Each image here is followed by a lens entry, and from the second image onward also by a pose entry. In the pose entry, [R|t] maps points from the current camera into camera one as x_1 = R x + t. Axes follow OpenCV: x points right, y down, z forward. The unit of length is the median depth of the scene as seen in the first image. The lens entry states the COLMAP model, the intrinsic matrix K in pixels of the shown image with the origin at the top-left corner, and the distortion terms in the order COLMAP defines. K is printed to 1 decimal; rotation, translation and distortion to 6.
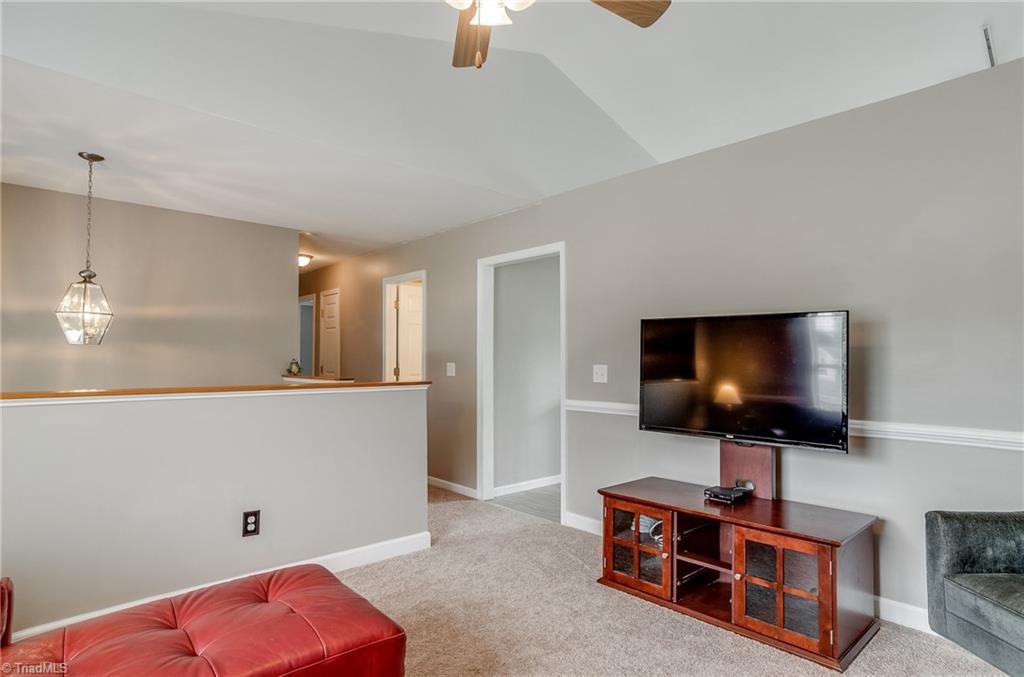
lens RADIAL K [[569.2, 0, 517.9], [0, 569.2, 342.3], [0, 0, 1]] dist [-0.034922, 0.017723]
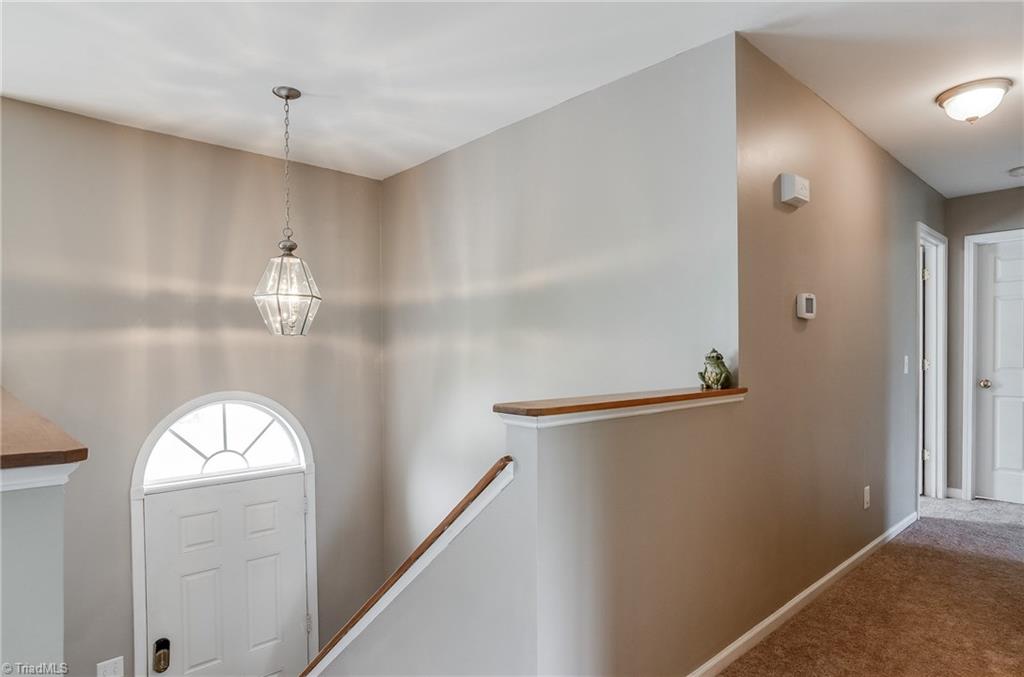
lens RADIAL K [[589.5, 0, 502.6], [0, 589.5, 370.7], [0, 0, 1]] dist [-0.024889, 0.015938]
pose [[0.002354, 0.026492, -0.999646, 0.057945], [0.038251, 0.998915, 0.026563, 0.042350], [0.999265, -0.038300, 0.001338, 1.280178]]
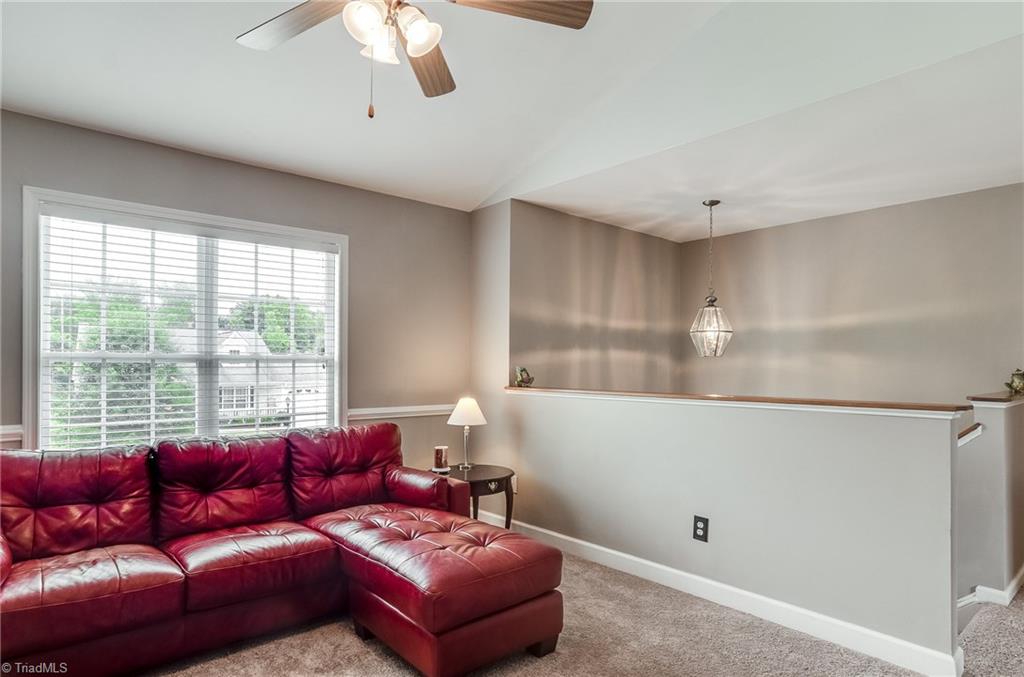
lens RADIAL K [[589.5, 0, 519.2], [0, 589.5, 361.6], [0, 0, 1]] dist [-0.024889, 0.015938]
pose [[-0.024605, -0.011136, -0.999635, 0.519810], [0.026613, 0.999576, -0.011790, 0.018250], [0.999343, -0.026893, -0.024298, 0.604102]]
